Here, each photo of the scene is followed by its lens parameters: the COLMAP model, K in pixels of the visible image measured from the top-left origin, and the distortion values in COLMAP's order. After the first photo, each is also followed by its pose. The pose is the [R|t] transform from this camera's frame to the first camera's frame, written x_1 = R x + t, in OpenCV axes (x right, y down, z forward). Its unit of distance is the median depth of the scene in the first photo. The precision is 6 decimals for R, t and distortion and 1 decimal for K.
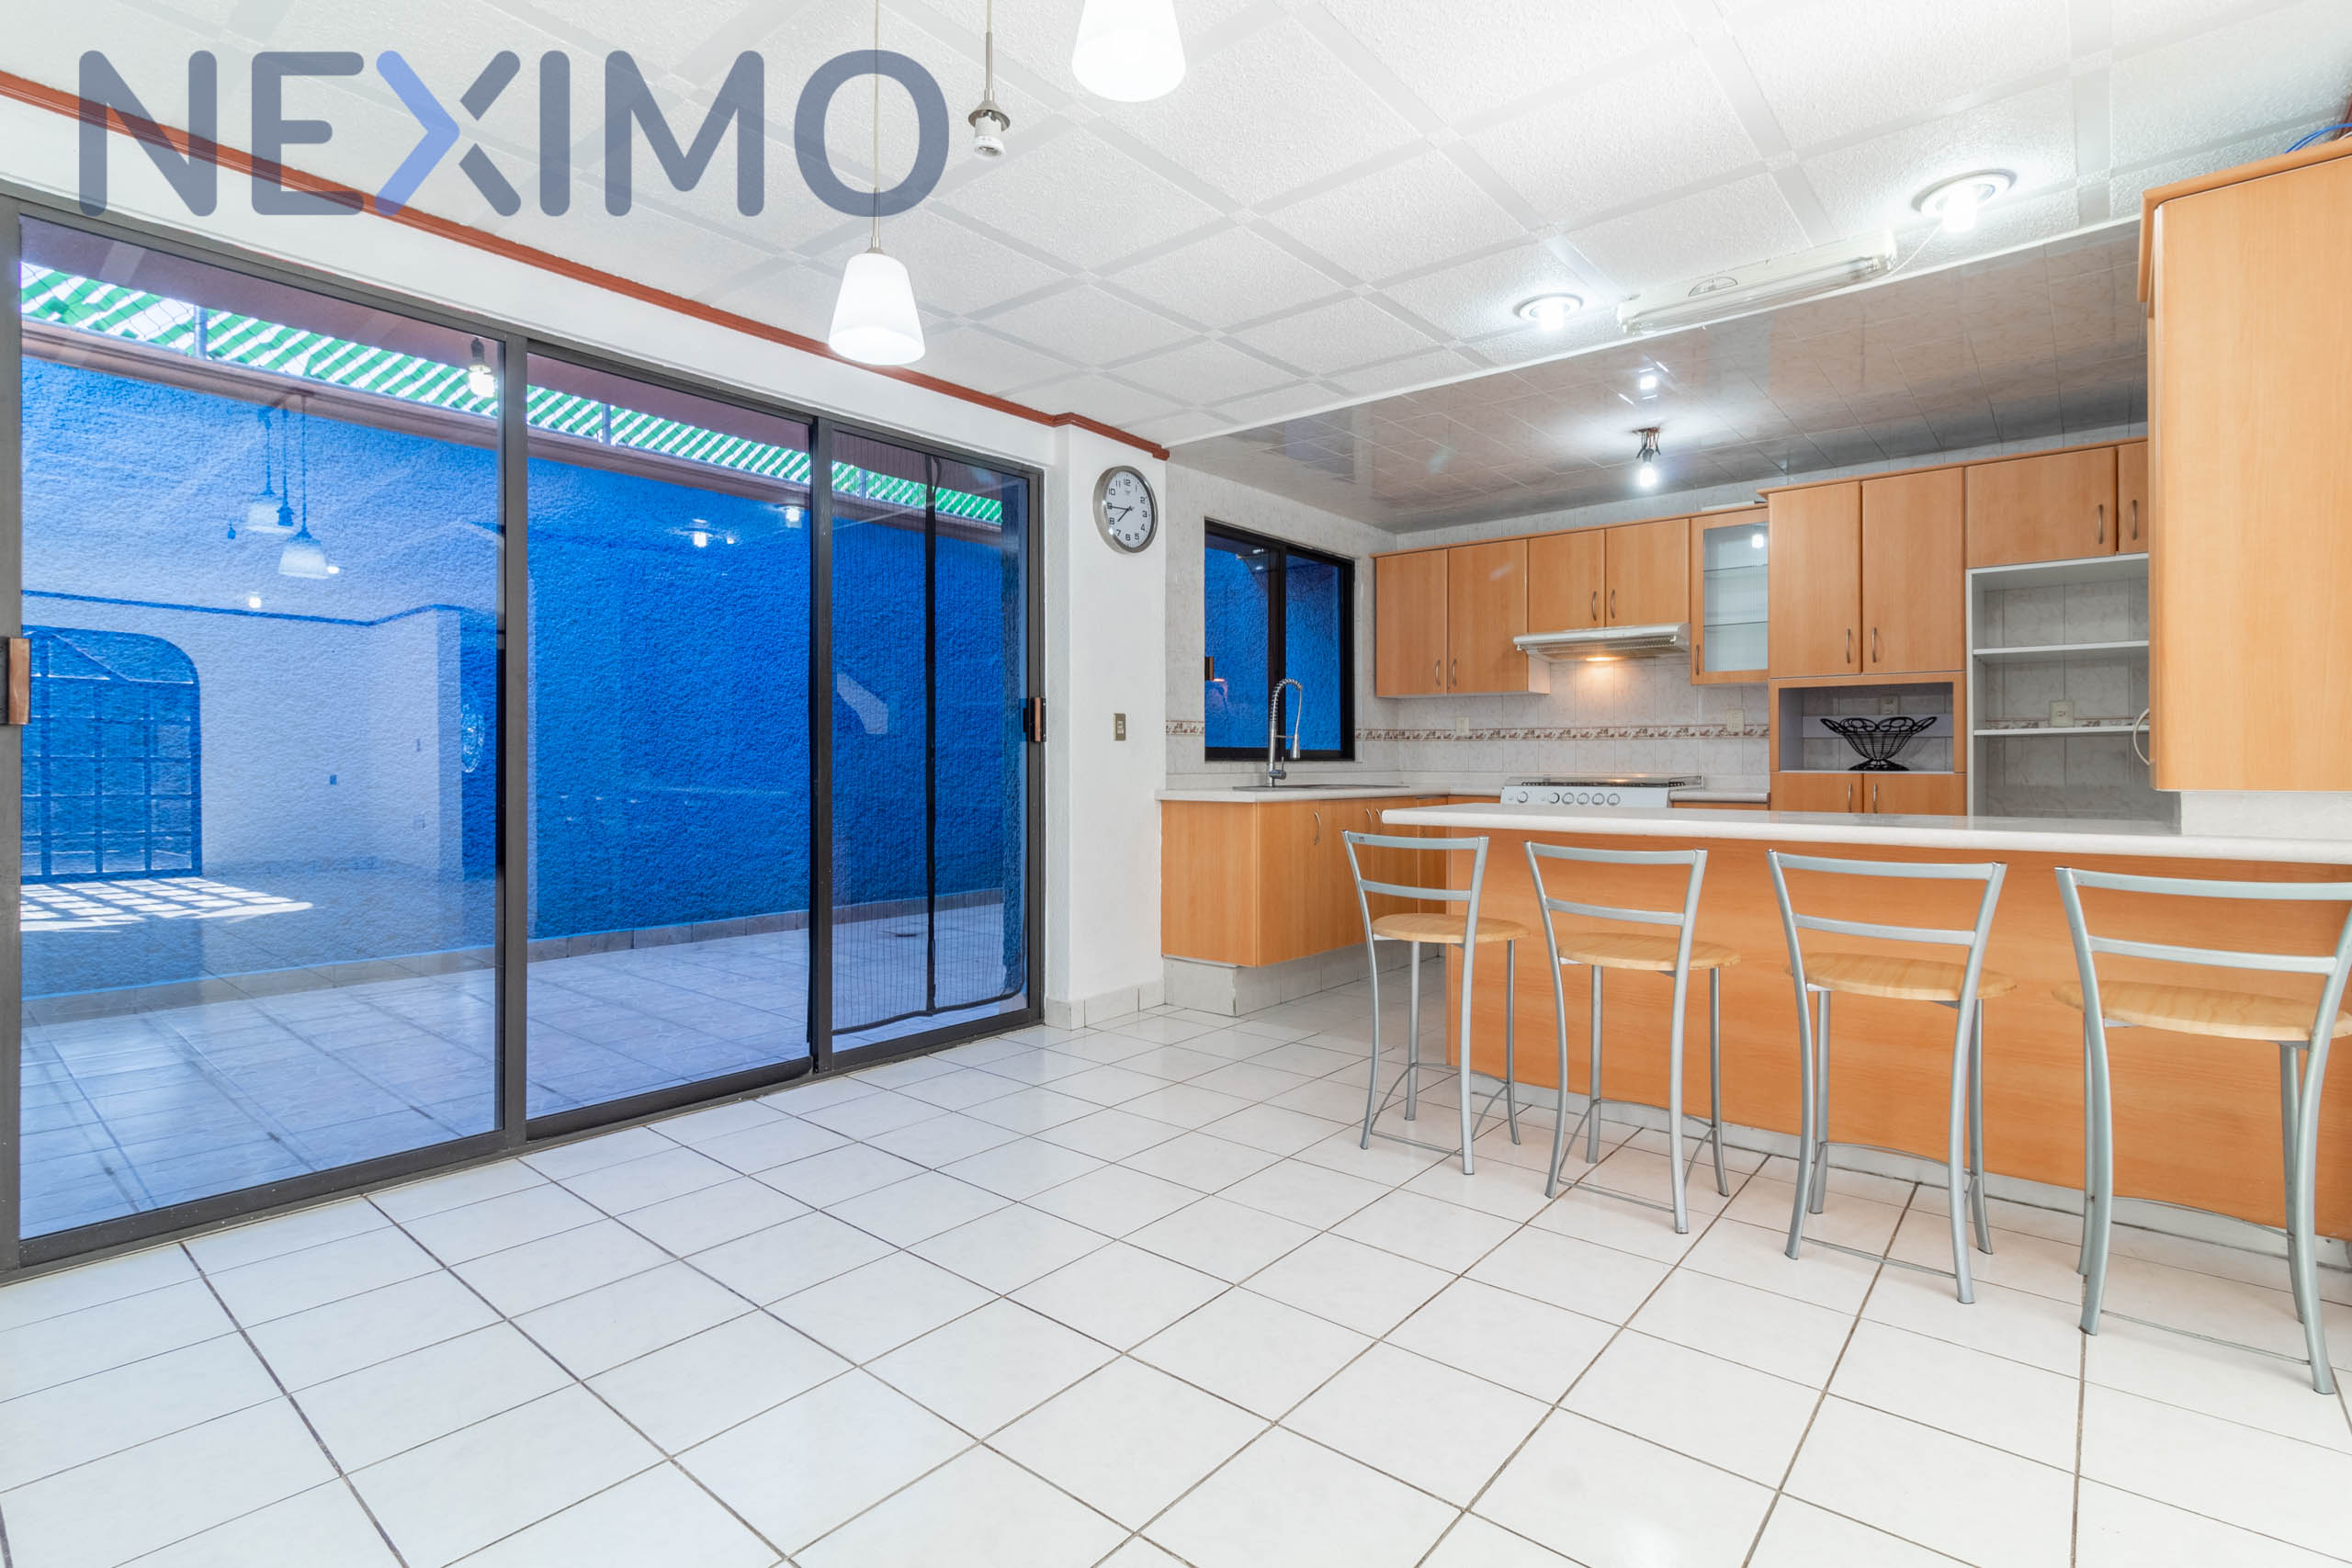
lens RADIAL K [[1119.9, 0, 1163.0], [0, 1119.9, 786.4], [0, 0, 1]] dist [-0.005107, 0.000209]
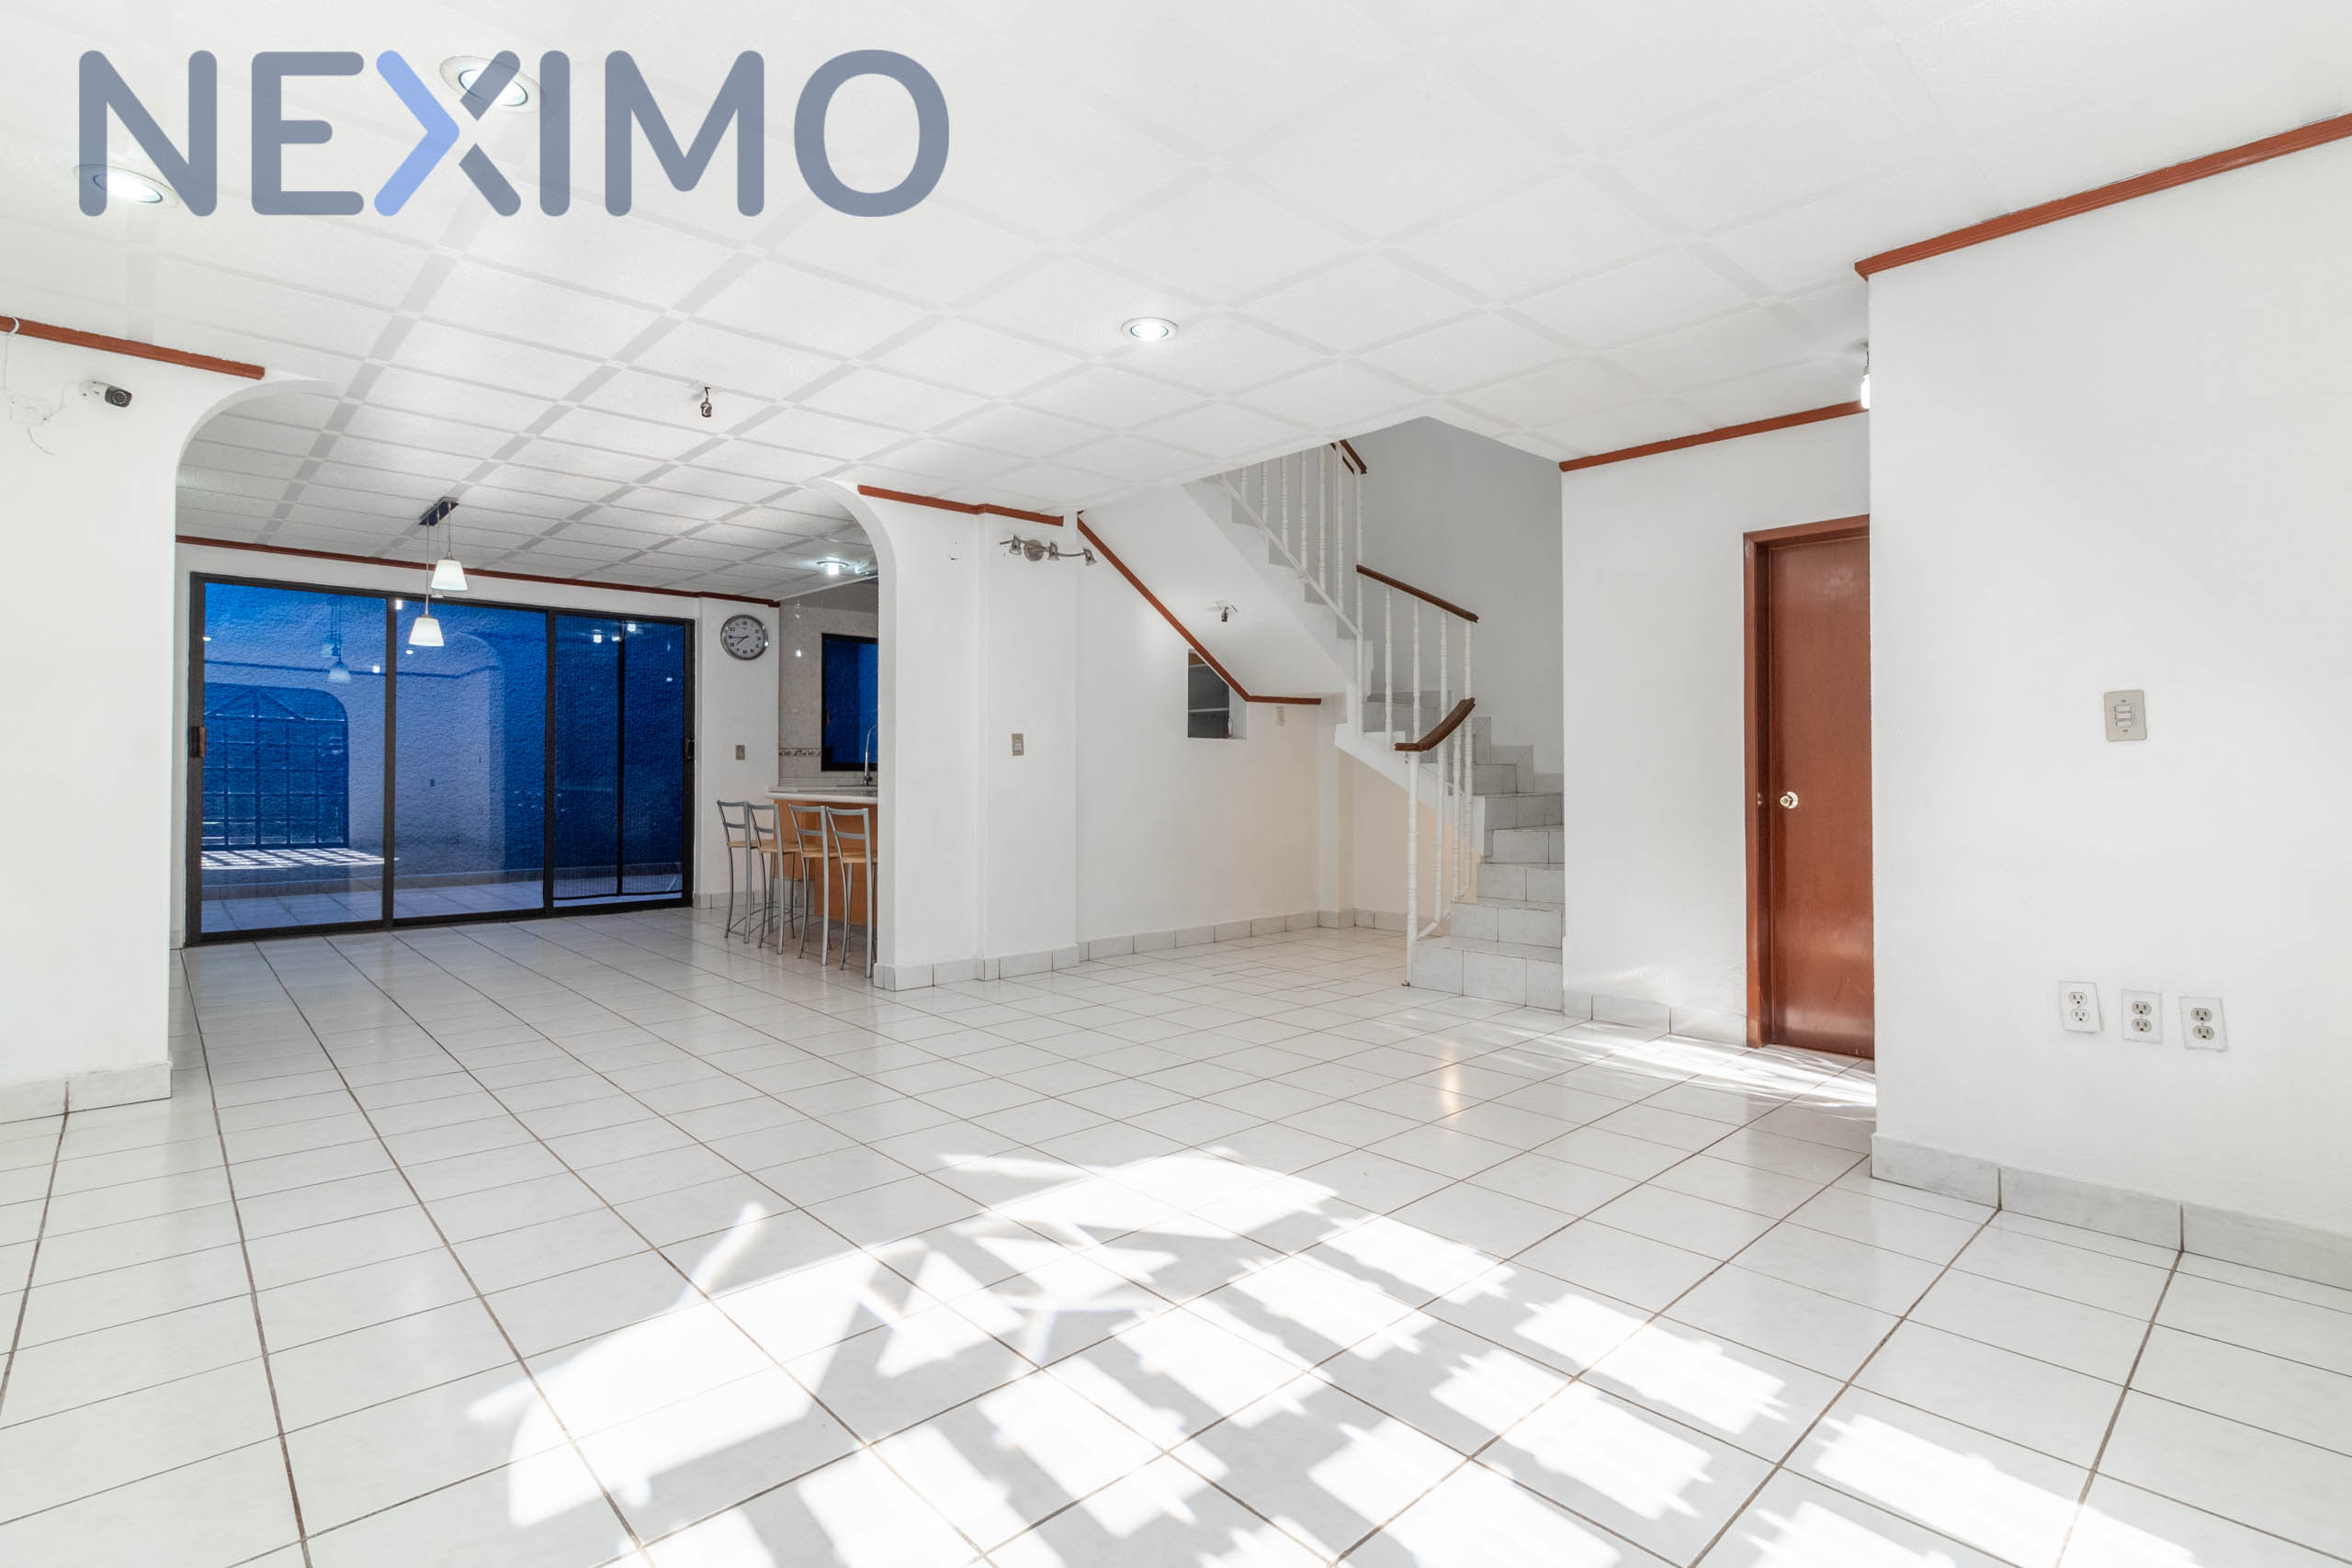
lens RADIAL K [[1119.9, 0, 1192.5], [0, 1119.9, 767.4], [0, 0, 1]] dist [-0.005107, 0.000209]
pose [[0.993302, -0.000197, -0.115543, 0.738890], [-0.002939, 0.999632, -0.026970, 0.017072], [0.115506, 0.027129, 0.992936, -0.620465]]
